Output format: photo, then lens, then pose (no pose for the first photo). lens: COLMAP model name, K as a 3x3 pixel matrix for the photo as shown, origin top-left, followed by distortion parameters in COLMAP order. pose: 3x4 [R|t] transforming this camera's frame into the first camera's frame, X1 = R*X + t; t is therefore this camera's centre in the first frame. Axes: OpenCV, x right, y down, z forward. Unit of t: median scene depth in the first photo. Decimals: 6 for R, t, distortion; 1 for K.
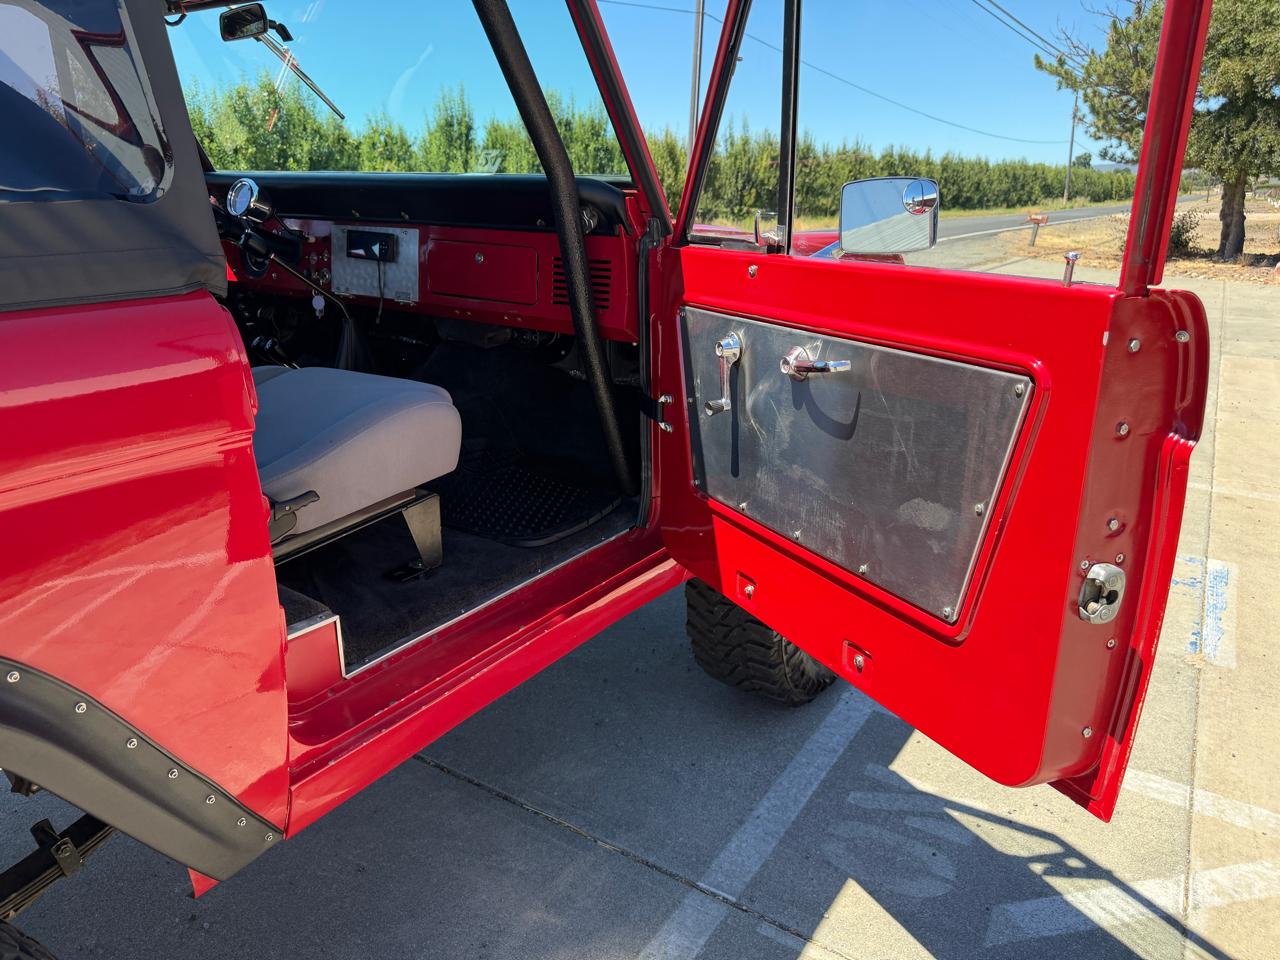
lens RADIAL K [[918.8, 0, 651.6], [0, 918.8, 478.9], [0, 0, 1]] dist [0.015179, -0.002638]
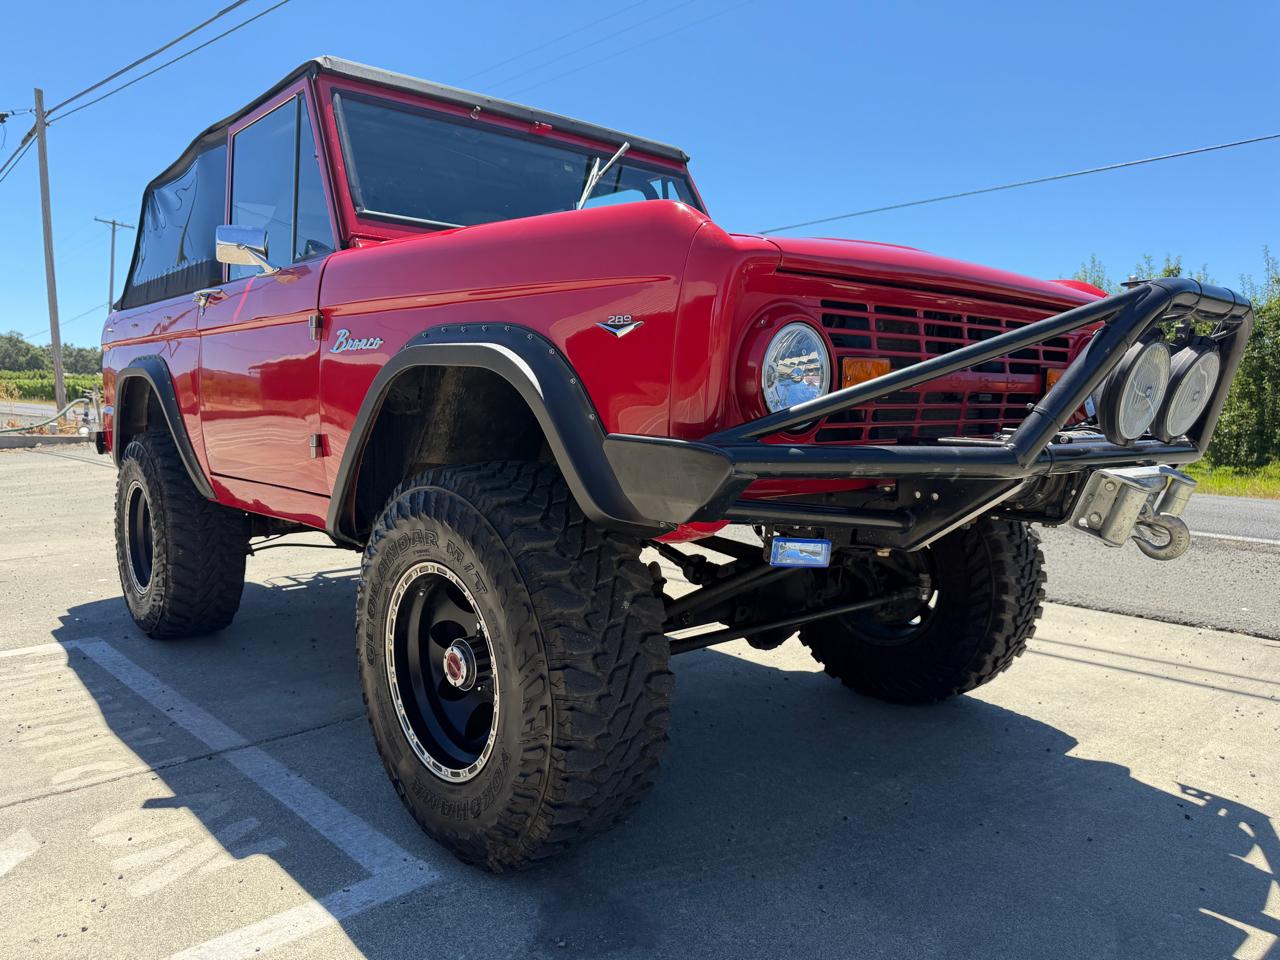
lens RADIAL K [[920.0, 0, 635.2], [0, 920.0, 478.8], [0, 0, 1]] dist [0.002134, -0.008561]
pose [[-0.248310, 0.072384, -0.965972, 0.107287], [-0.312551, 0.937883, 0.150622, -0.025073], [0.916872, 0.339317, -0.210262, 0.155834]]
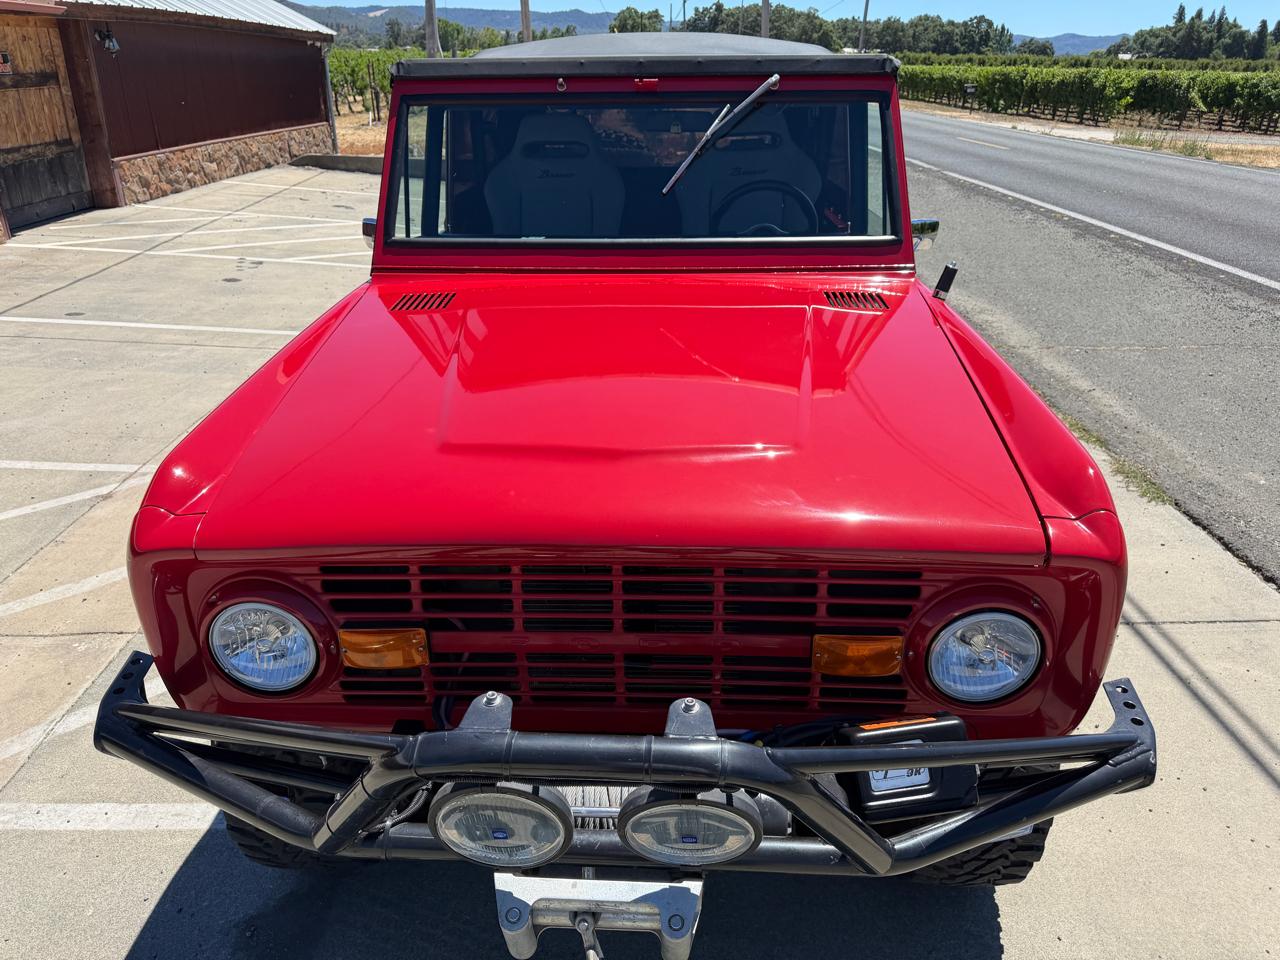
lens RADIAL K [[912.6, 0, 638.9], [0, 912.6, 478.2], [0, 0, 1]] dist [0.001573, -0.004275]
pose [[-0.848521, 0.212417, -0.484656, 0.038496], [-0.167102, 0.761466, 0.626296, -0.088246], [0.502084, 0.612413, -0.610624, 0.201861]]
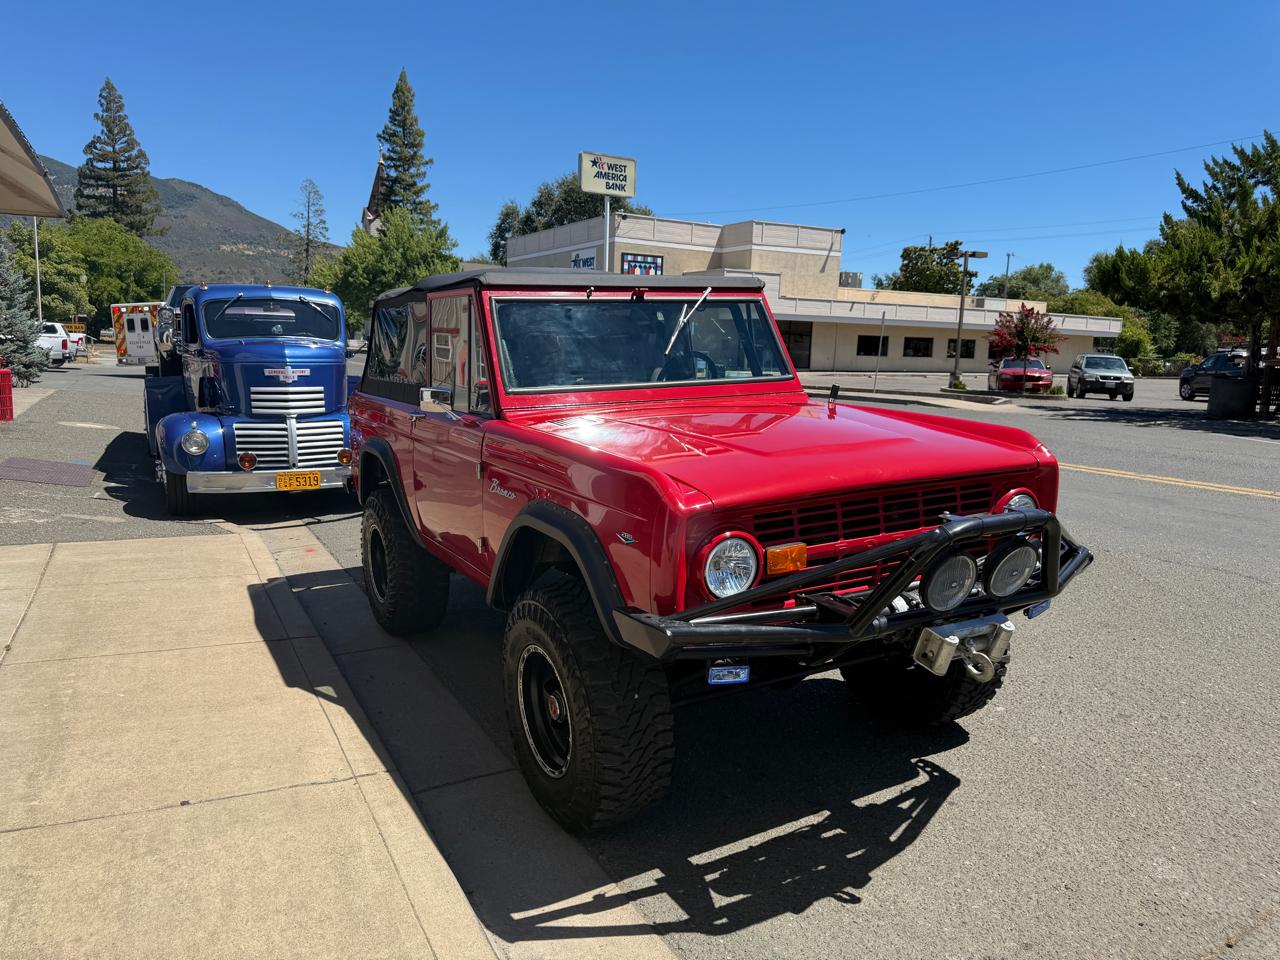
lens RADIAL K [[911.1, 0, 642.4], [0, 911.1, 478.9], [0, 0, 1]] dist [0.010015, -0.009940]
pose [[-0.442422, 0.141648, -0.885550, 0.146748], [-0.270292, 0.920470, 0.282272, -0.069560], [0.855105, 0.364240, -0.368950, 0.180906]]
